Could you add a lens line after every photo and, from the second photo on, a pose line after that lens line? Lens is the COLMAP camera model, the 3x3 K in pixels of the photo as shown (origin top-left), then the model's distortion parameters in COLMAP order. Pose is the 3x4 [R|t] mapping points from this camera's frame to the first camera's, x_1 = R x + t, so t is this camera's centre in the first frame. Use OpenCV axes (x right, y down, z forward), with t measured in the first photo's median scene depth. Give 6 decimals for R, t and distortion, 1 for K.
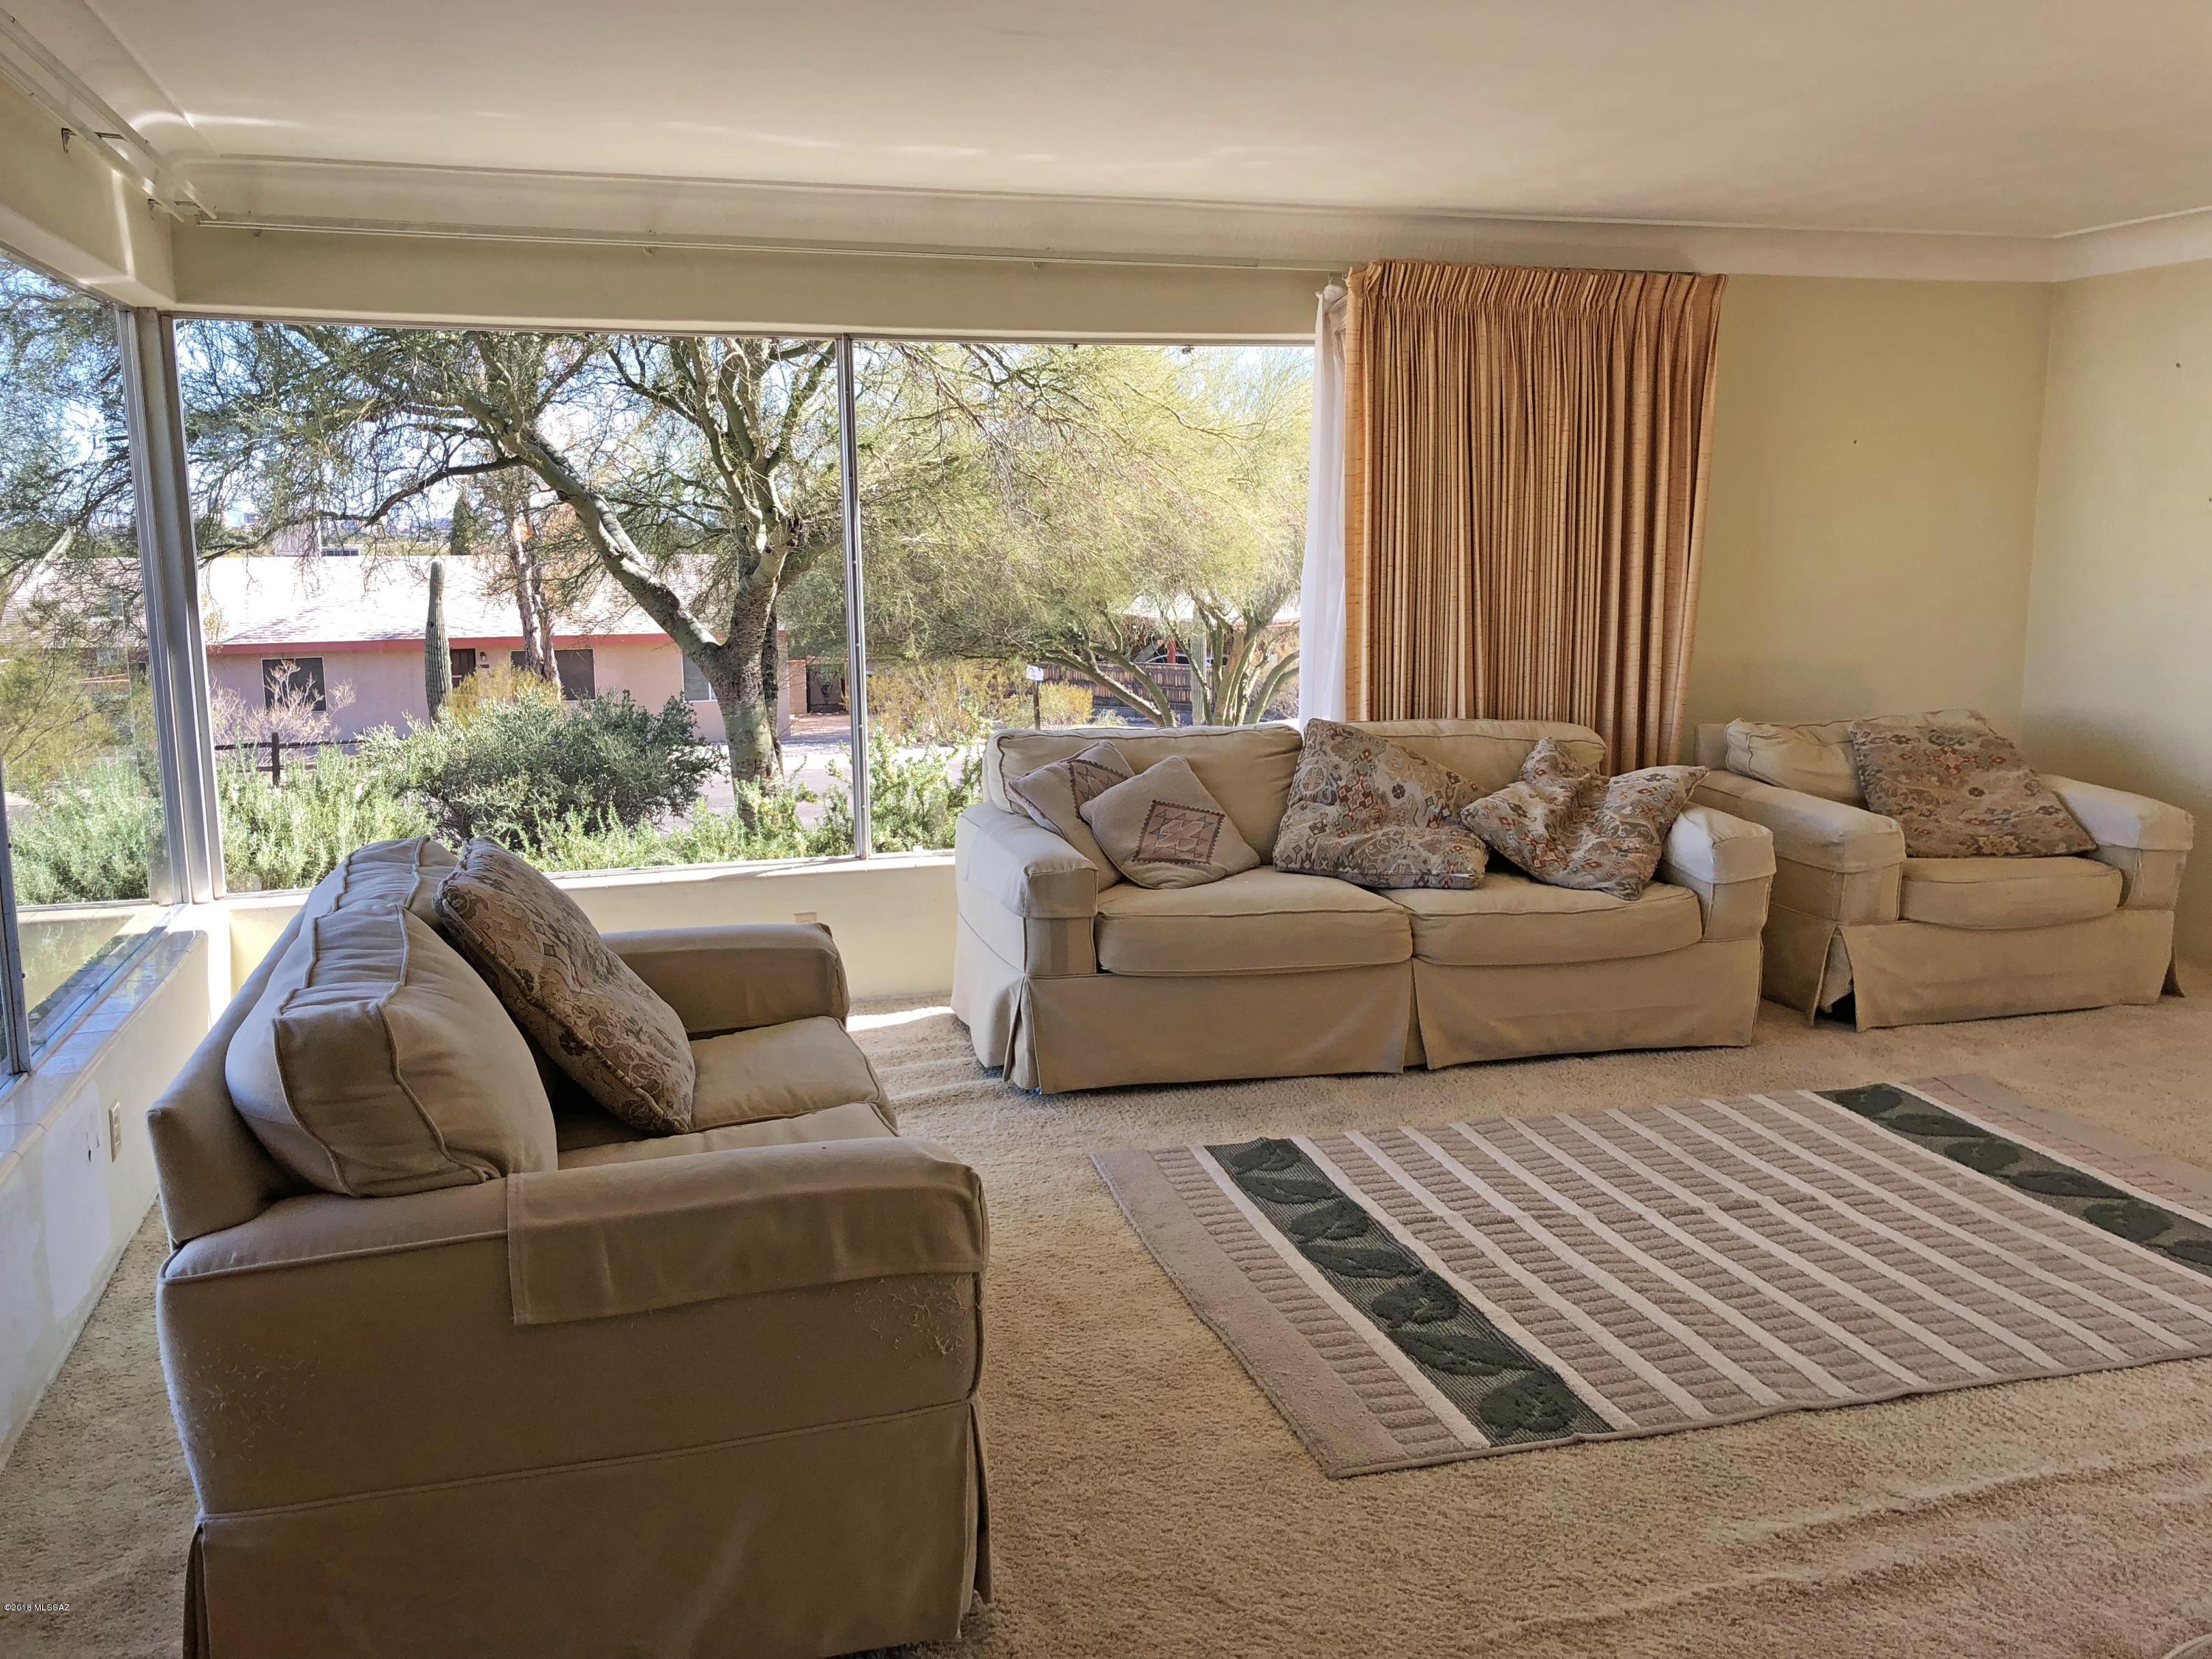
lens RADIAL K [[1795.8, 0, 1099.7], [0, 1795.8, 826.7], [0, 0, 1]] dist [0.070733, -0.099805]
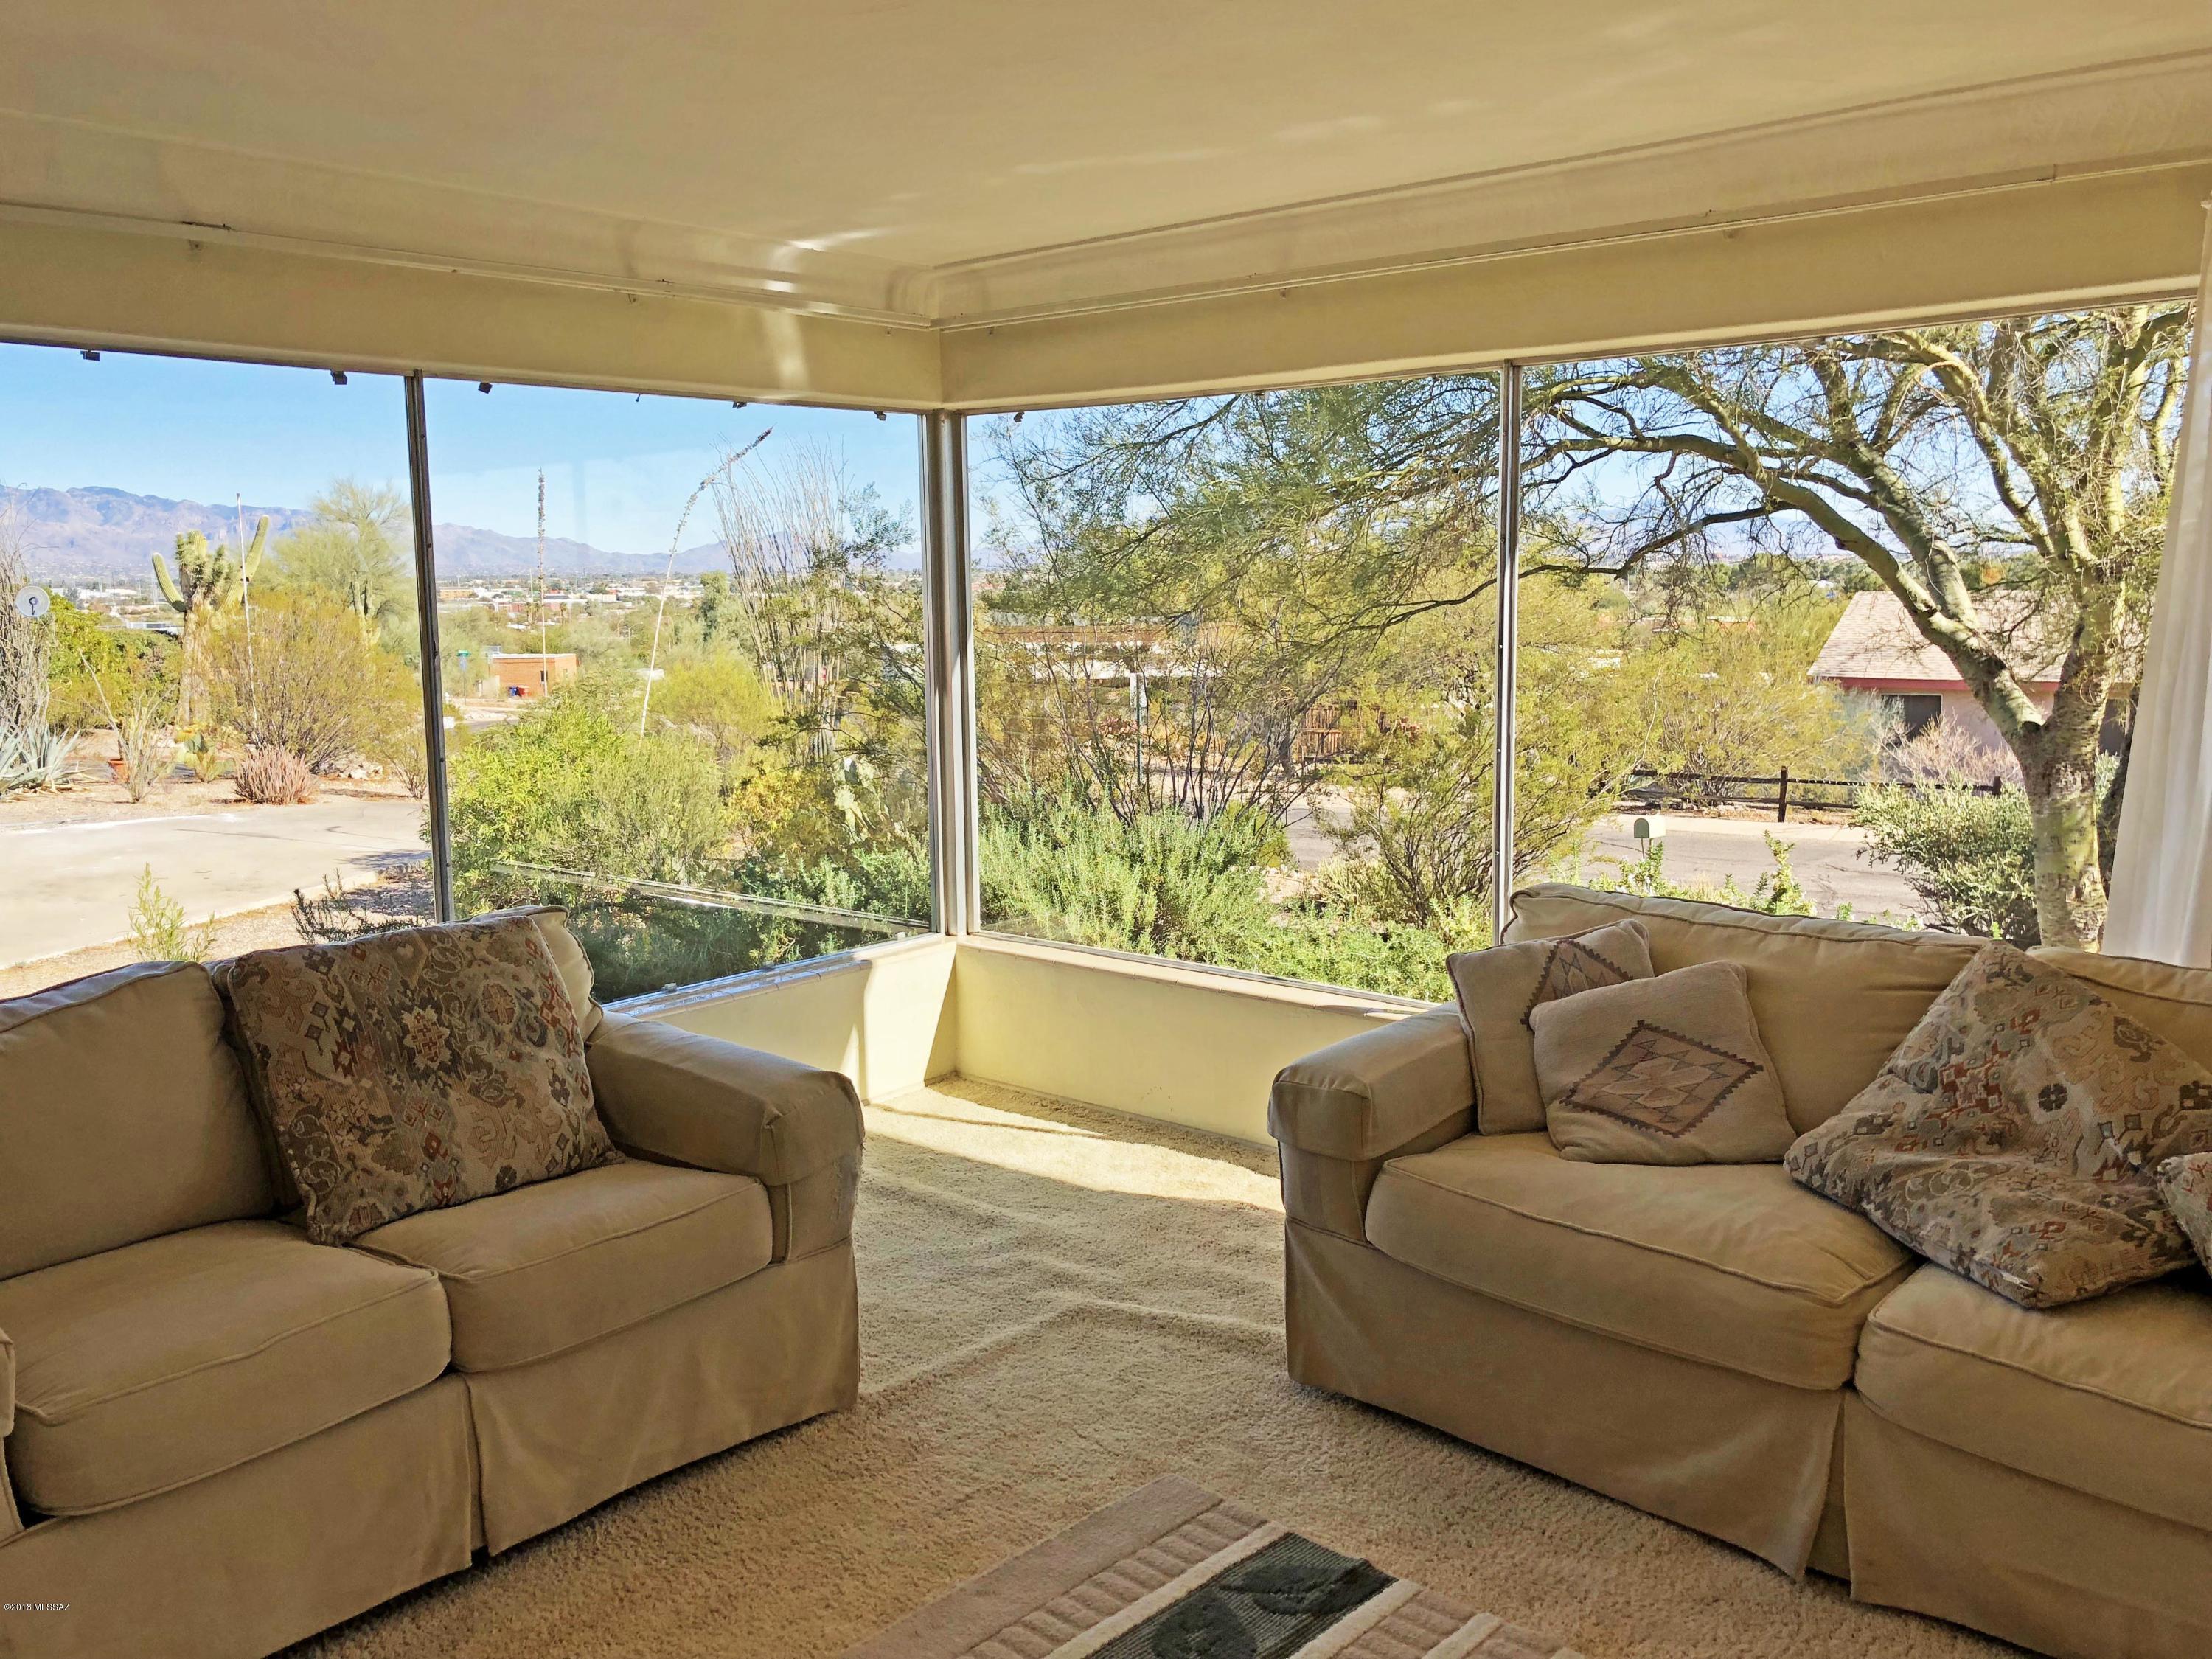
lens RADIAL K [[1810.8, 0, 1106.0], [0, 1810.8, 829.5], [0, 0, 1]] dist [0.006452, -0.000332]
pose [[0.546566, 0.118085, -0.829049, 0.503124], [-0.128496, 0.990110, 0.056313, -0.104188], [0.827499, 0.075751, 0.556334, 0.488611]]
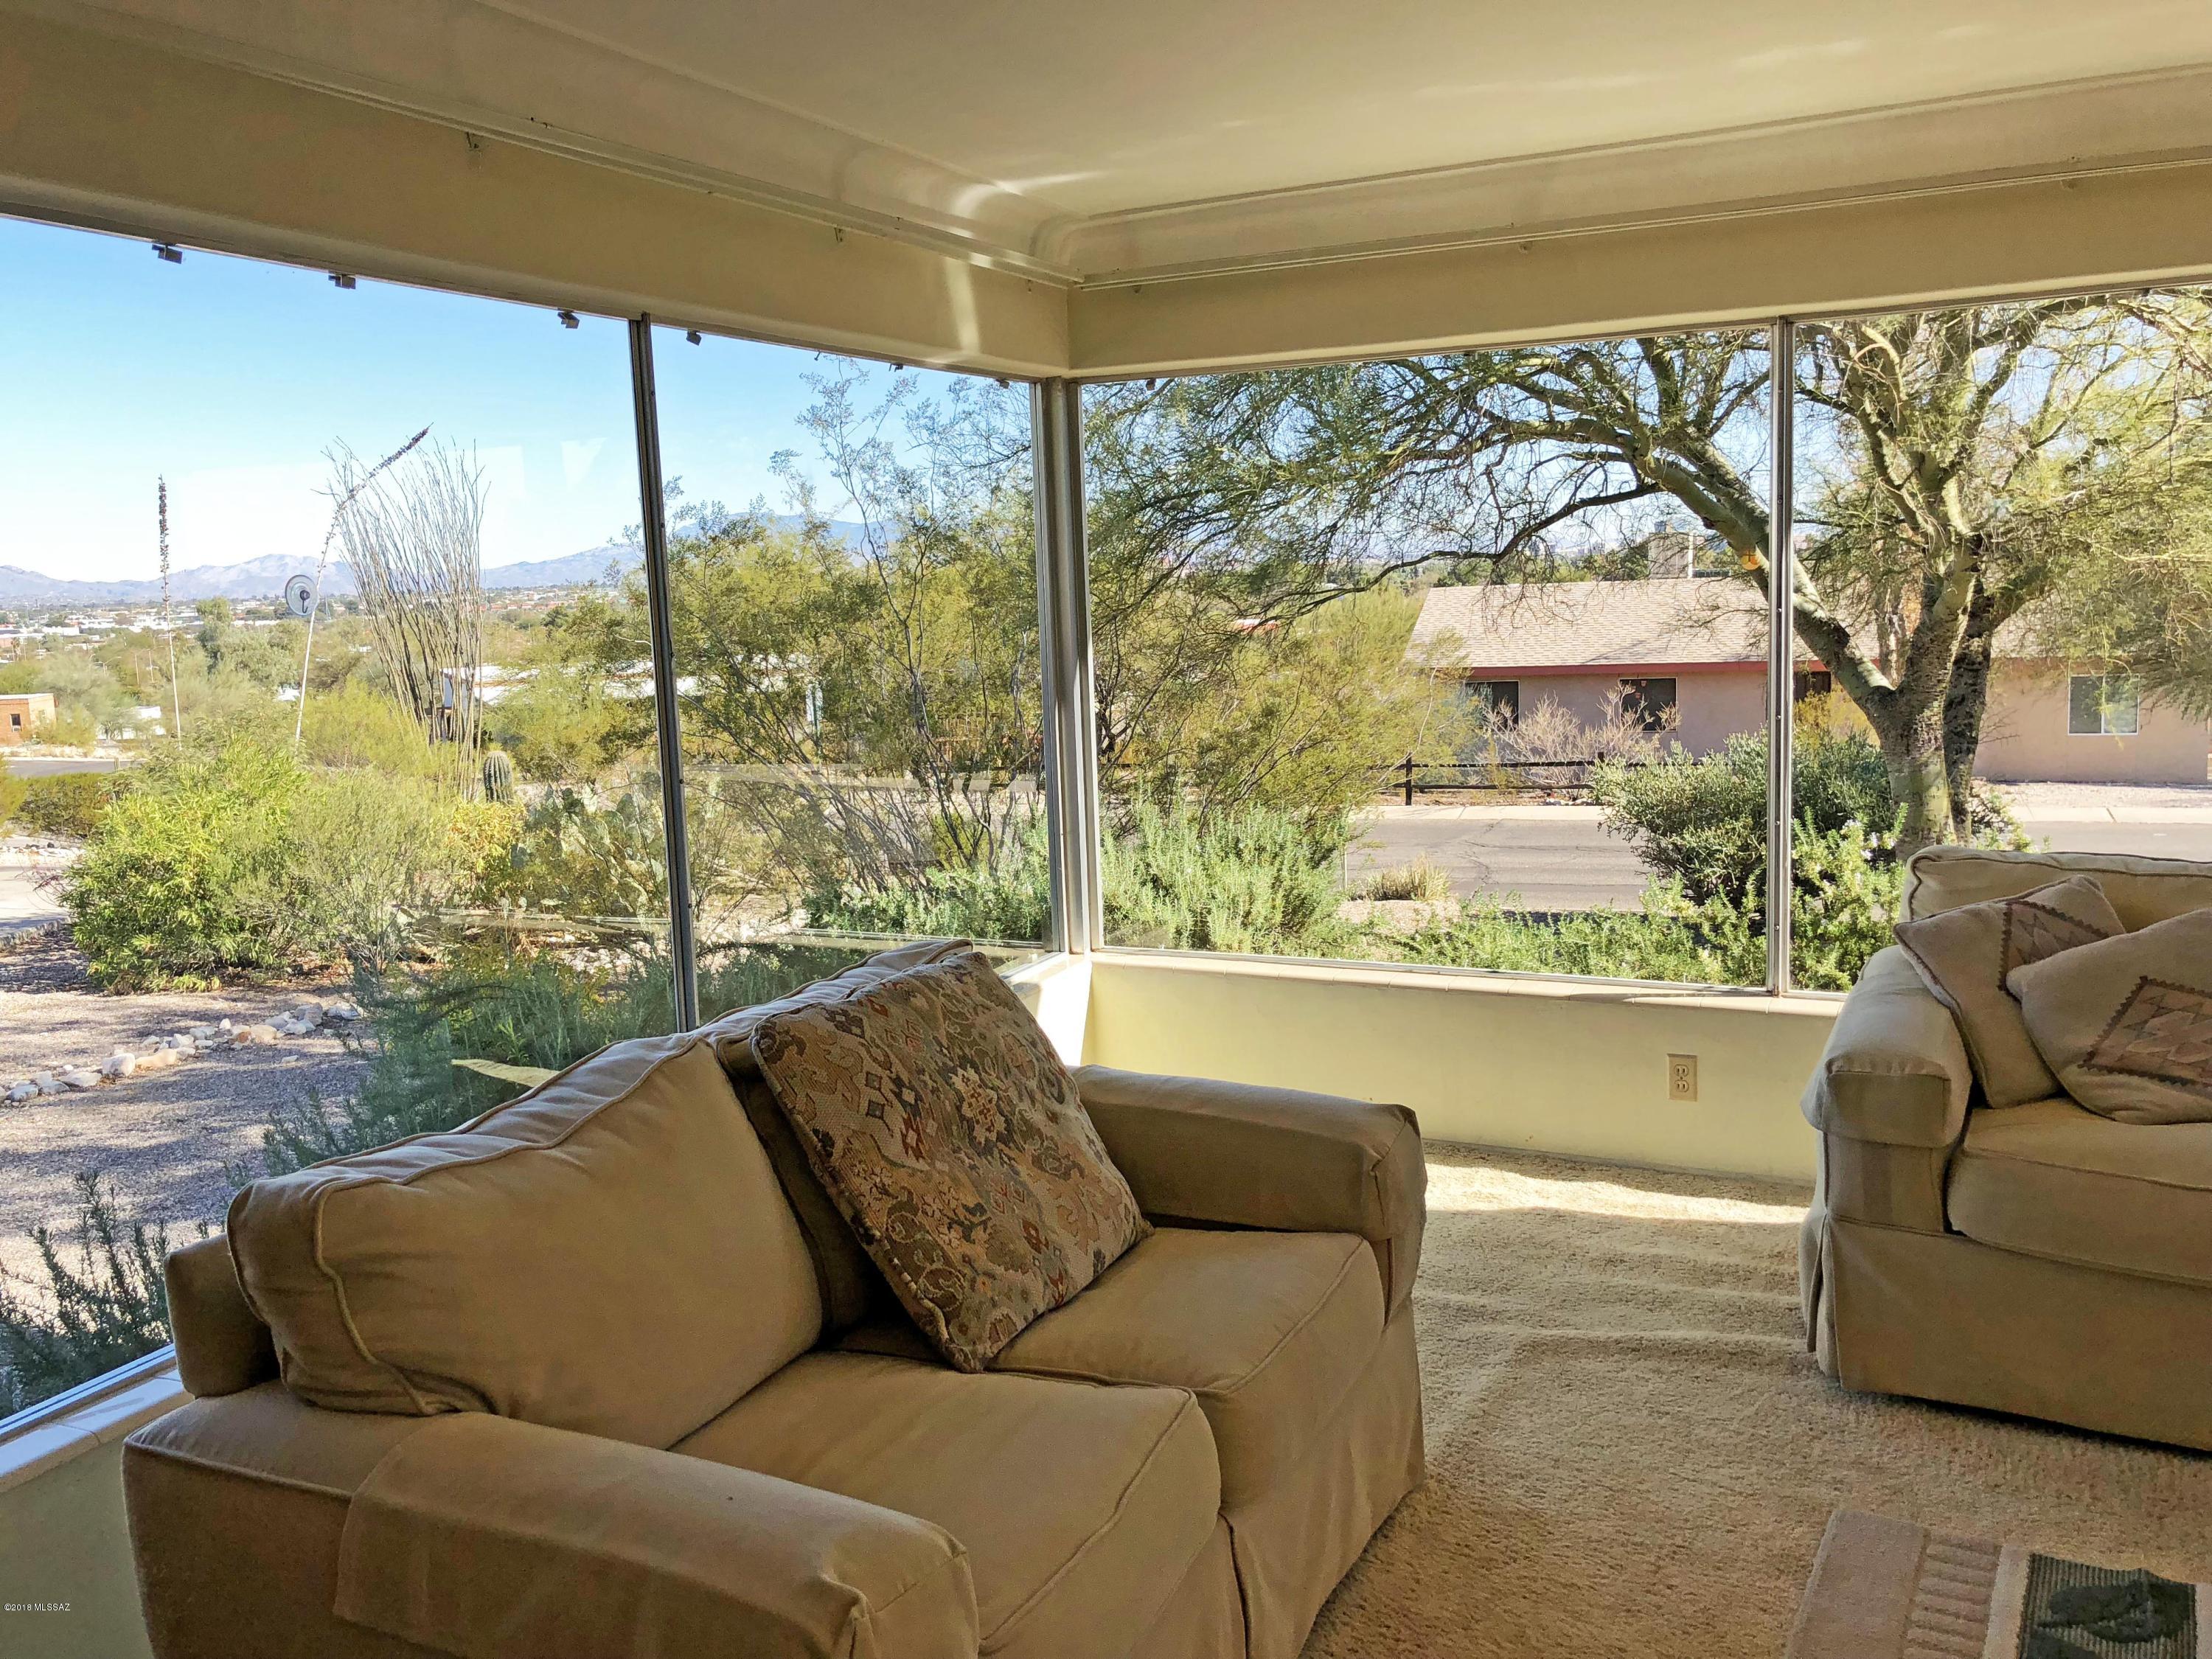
lens RADIAL K [[1795.8, 0, 1099.7], [0, 1795.8, 826.7], [0, 0, 1]] dist [0.070733, -0.099805]
pose [[0.734727, 0.075152, -0.674187, 0.205552], [-0.081114, 0.996447, 0.022676, -0.056792], [0.673496, 0.038025, 0.738212, 0.276066]]
